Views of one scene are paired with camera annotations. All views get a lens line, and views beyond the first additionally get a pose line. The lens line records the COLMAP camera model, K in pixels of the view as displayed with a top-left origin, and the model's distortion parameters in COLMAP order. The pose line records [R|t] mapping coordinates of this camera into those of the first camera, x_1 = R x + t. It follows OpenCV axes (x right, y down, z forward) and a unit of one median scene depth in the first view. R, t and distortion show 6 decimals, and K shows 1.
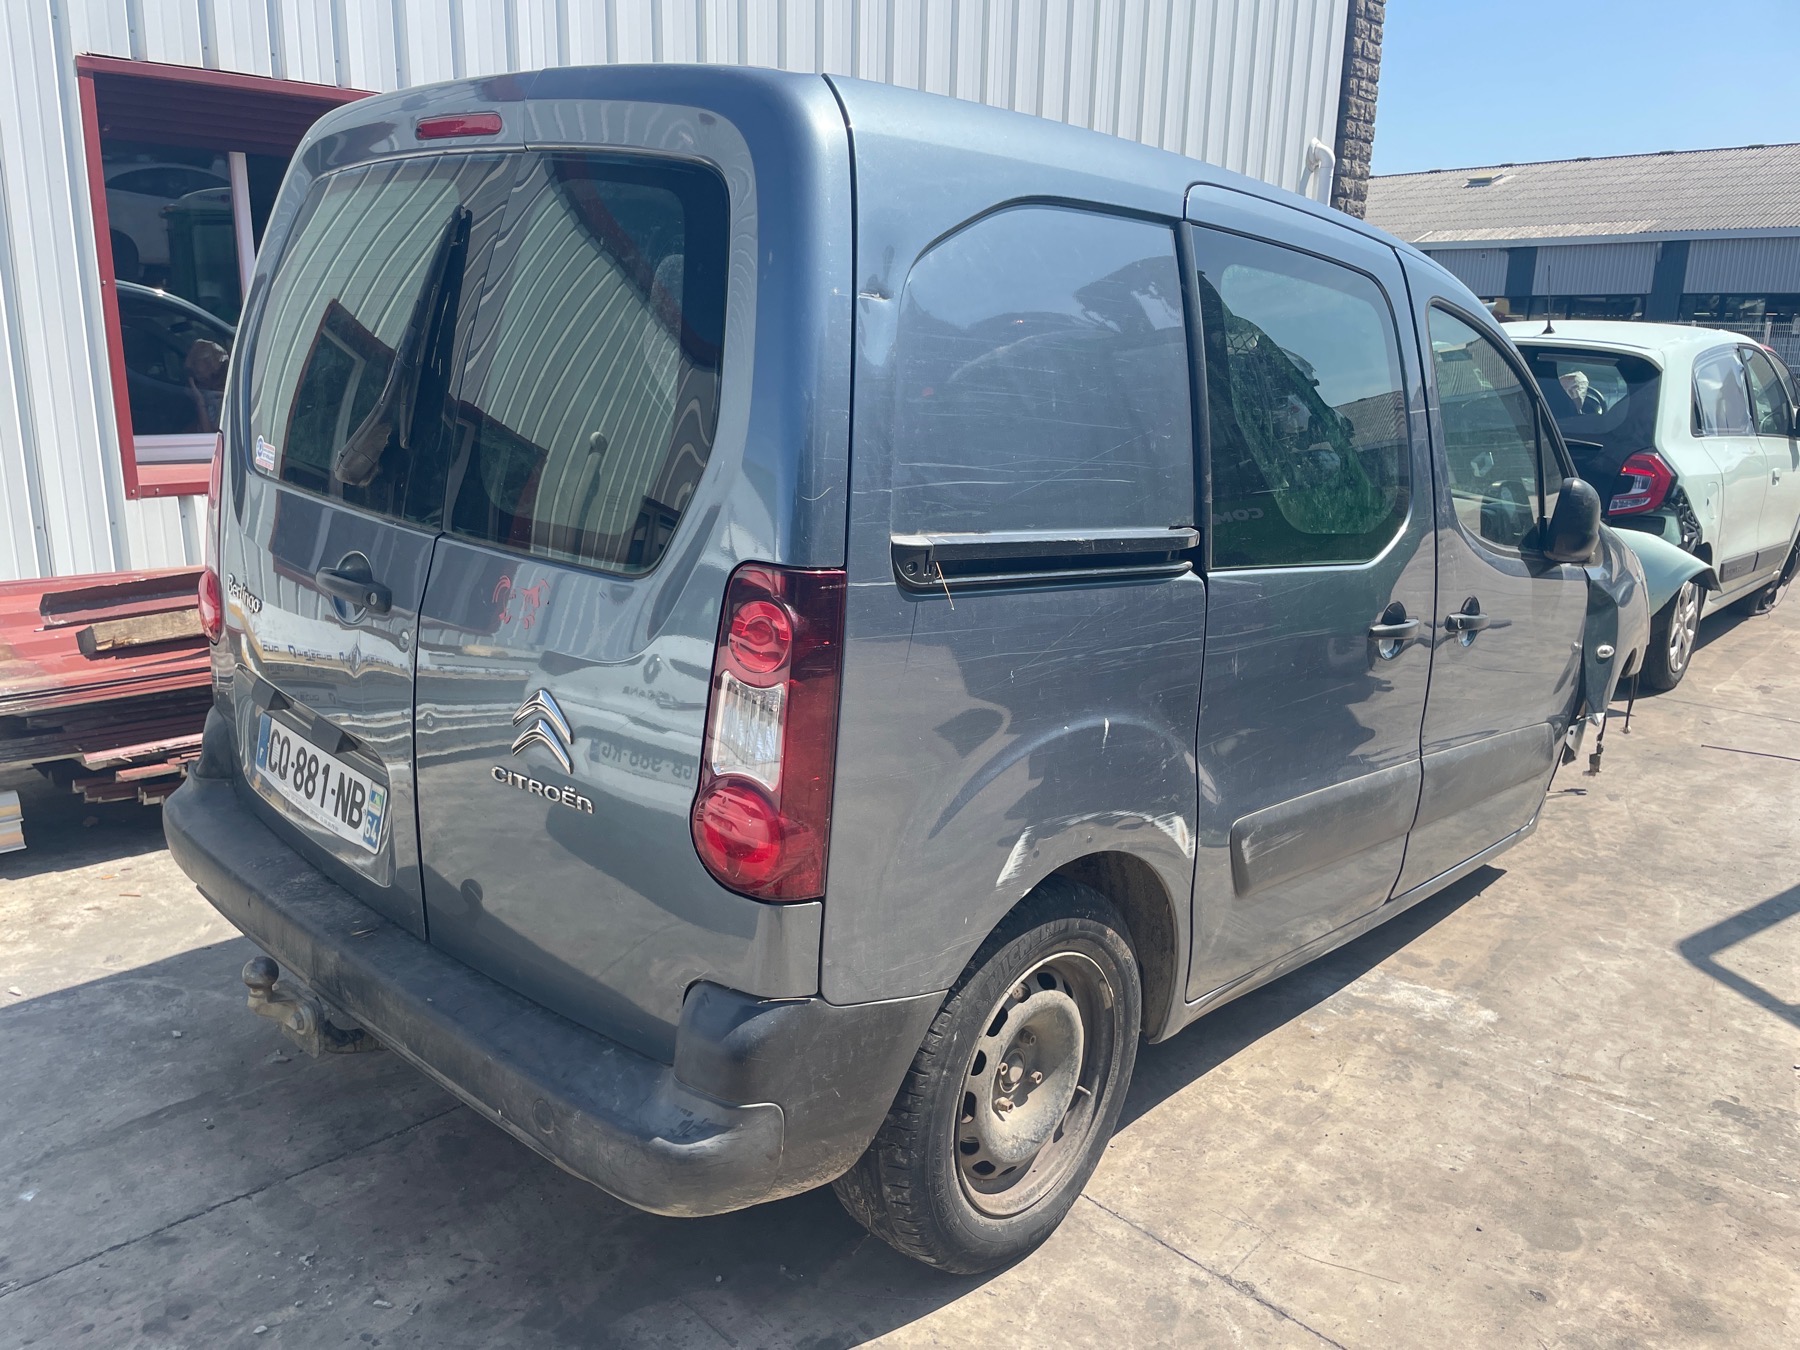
lens RADIAL K [[1367.3, 0, 889.1], [0, 1367.3, 683.8], [0, 0, 1]] dist [0.073062, -0.097245]
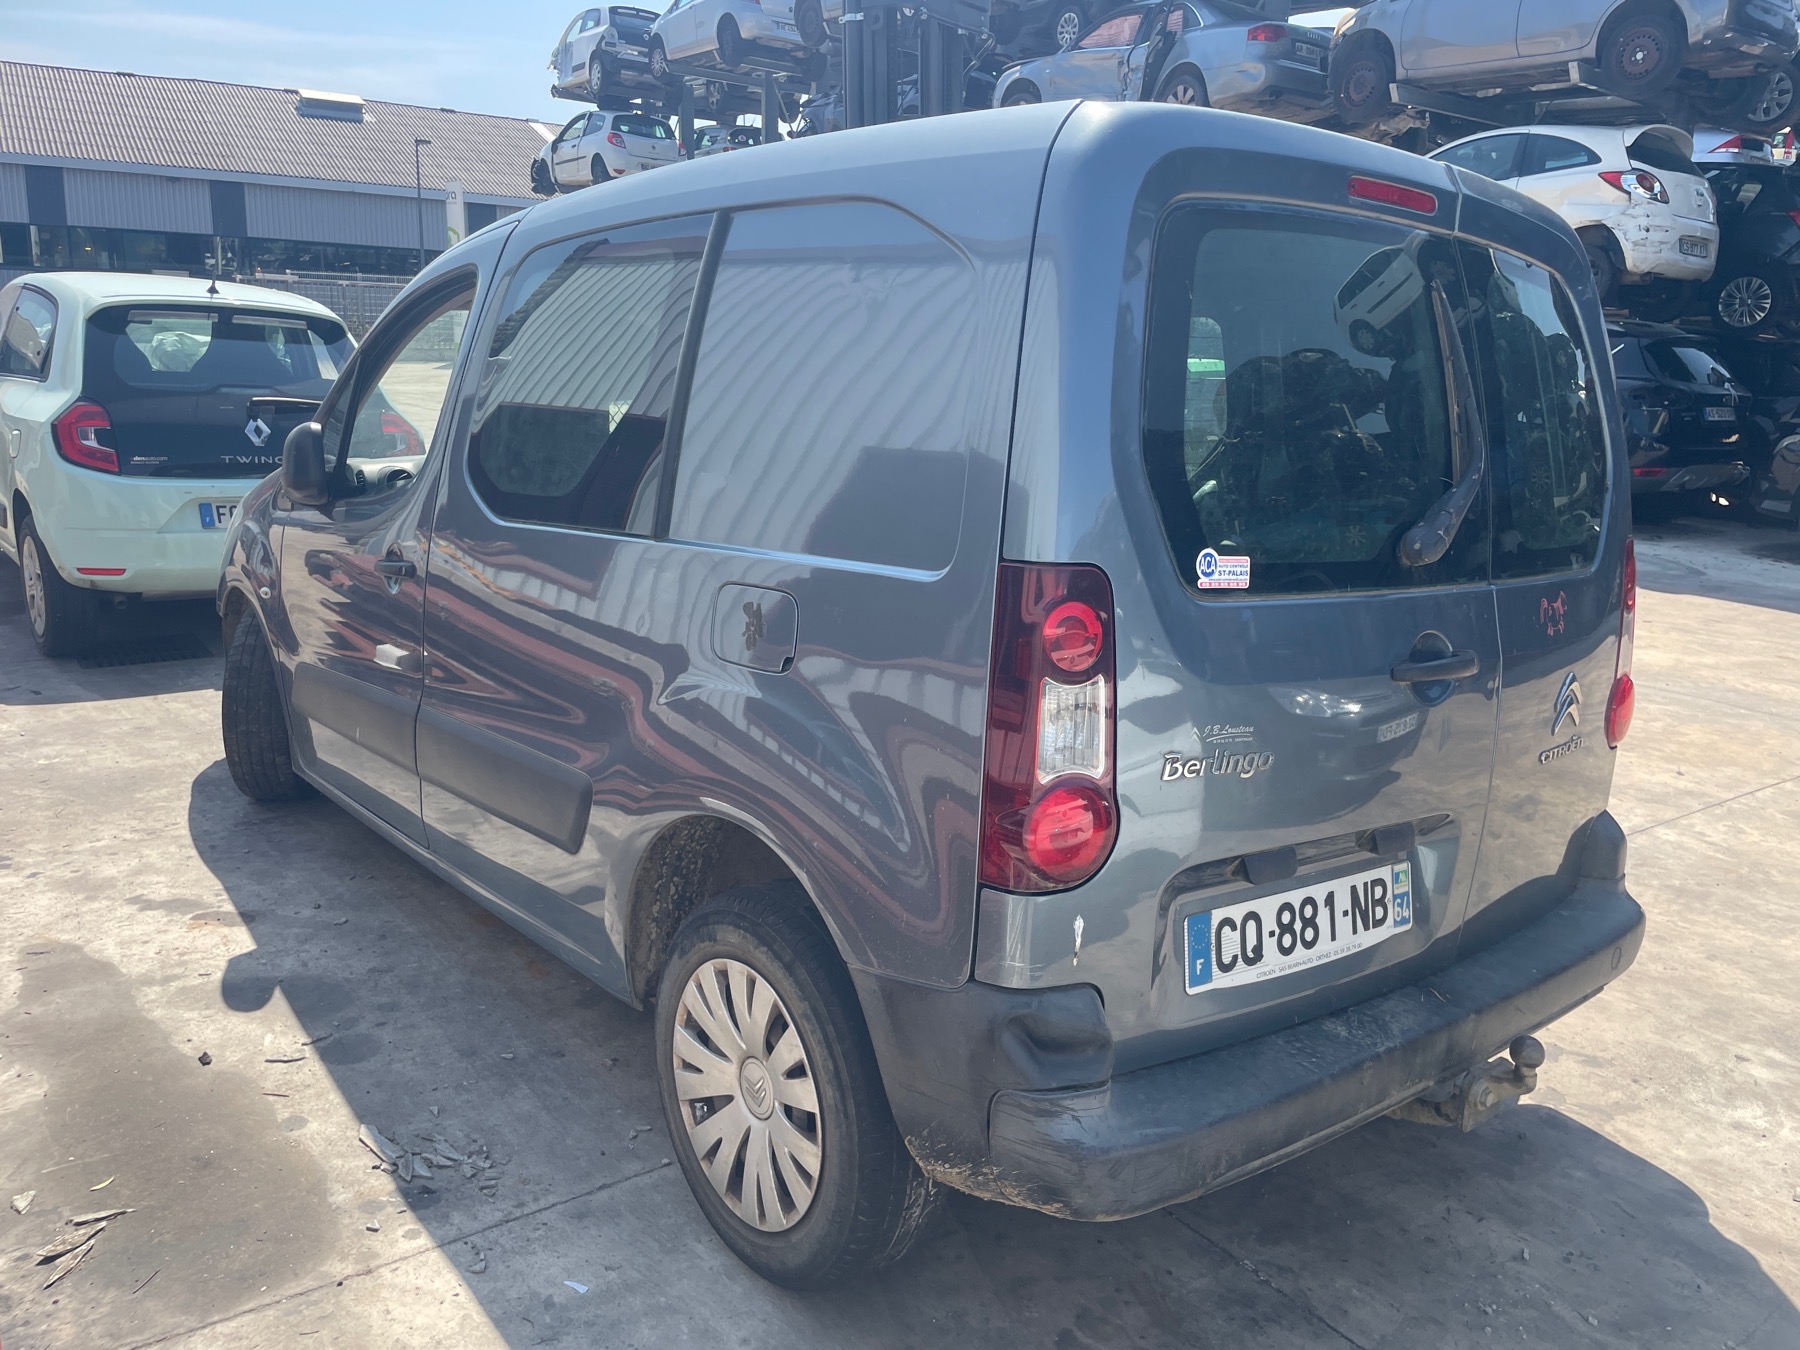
lens RADIAL K [[1367.3, 0, 912.9], [0, 1367.3, 682.6], [0, 0, 1]] dist [0.073062, -0.097245]
pose [[0.127602, -0.259258, 0.957341, -1.003183], [0.201469, 0.951884, 0.230927, -0.262474], [-0.971148, 0.163408, 0.173695, 0.869140]]
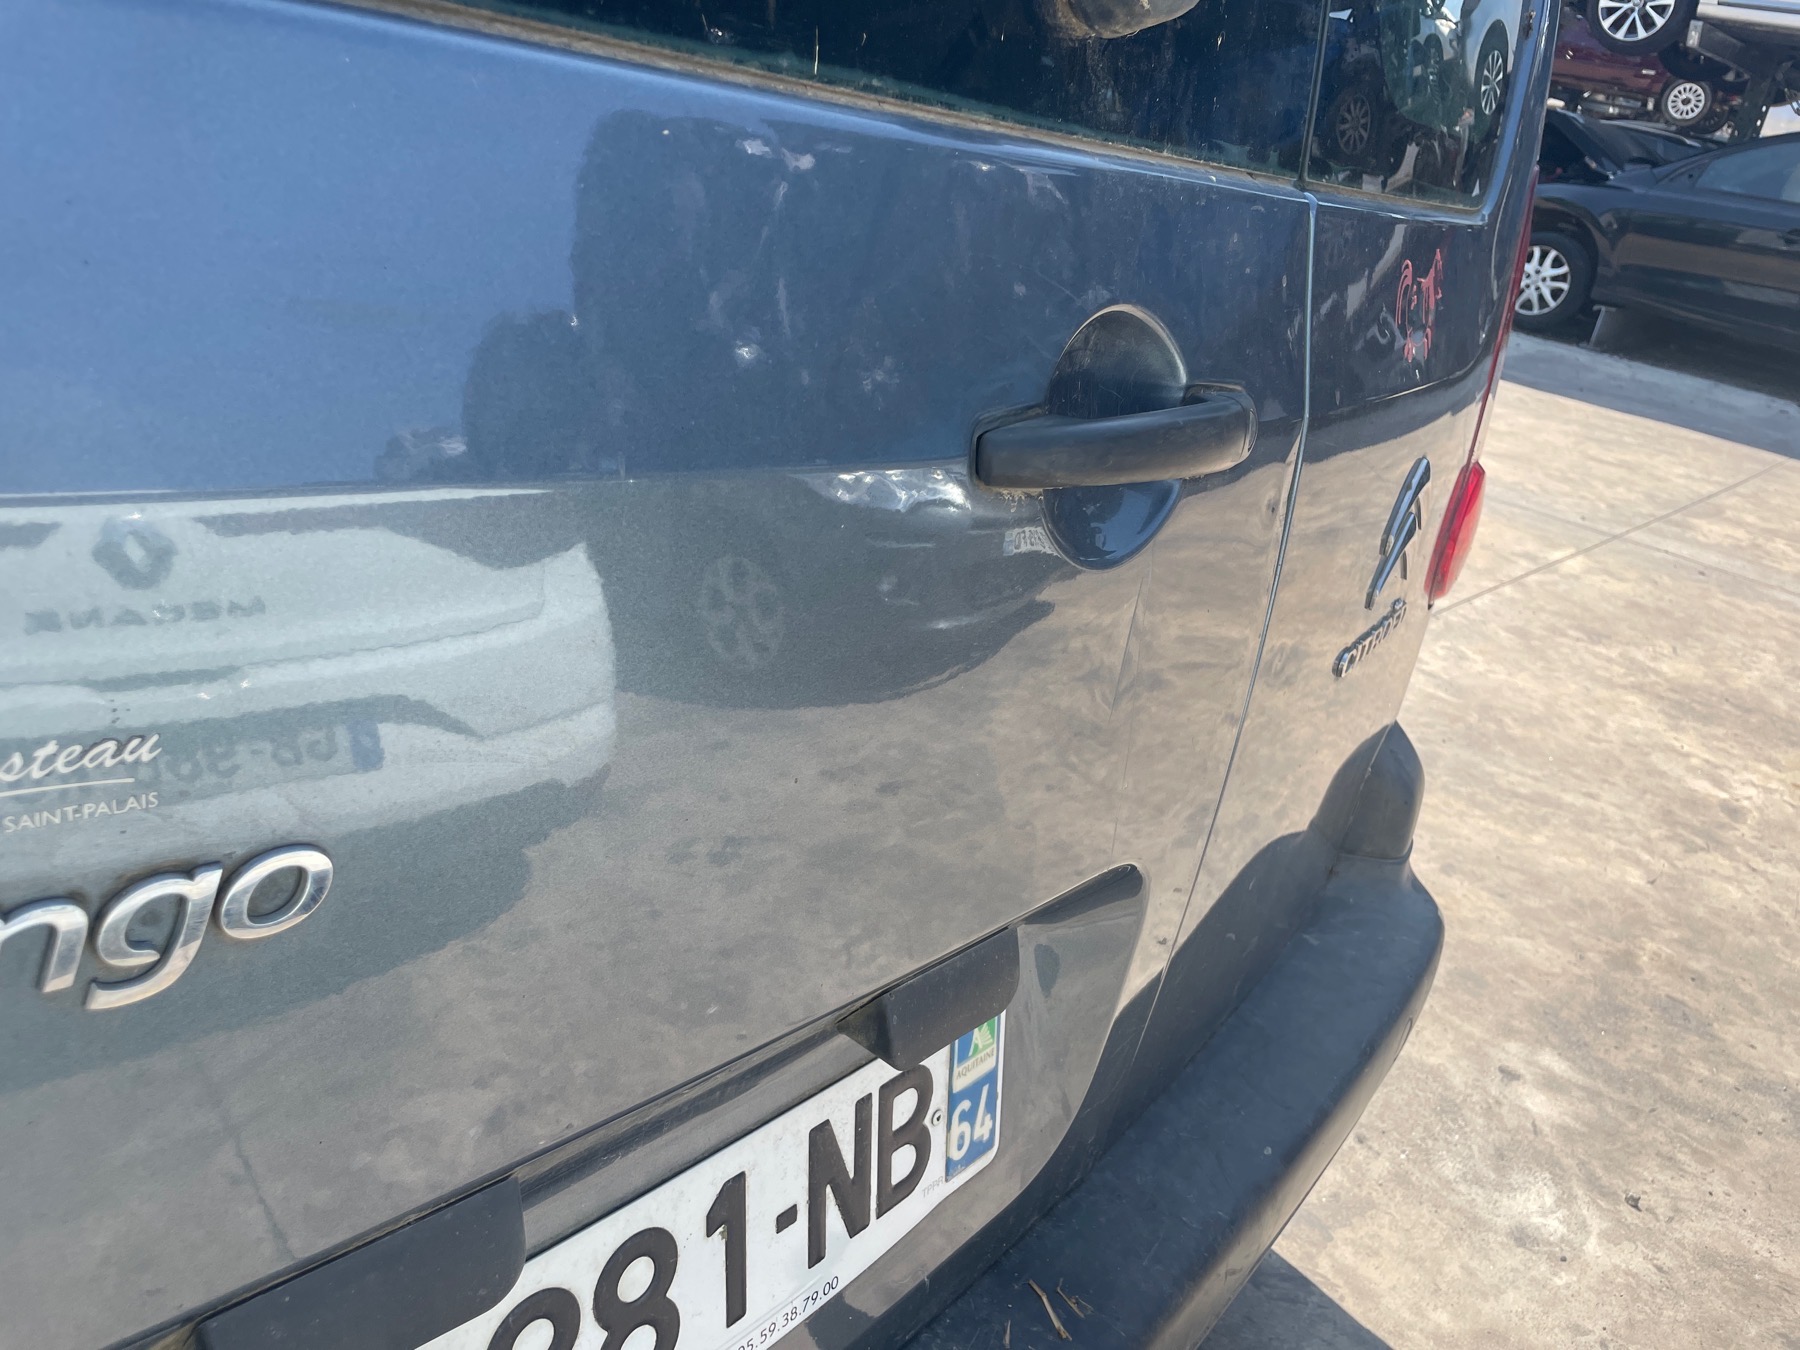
lens RADIAL K [[1367.3, 0, 895.5], [0, 1367.3, 671.3], [0, 0, 1]] dist [0.073062, -0.097245]
pose [[-0.061654, -0.437704, 0.897003, -0.482564], [0.087144, 0.892920, 0.441701, -0.113867], [-0.994286, 0.105401, -0.016909, 0.771583]]
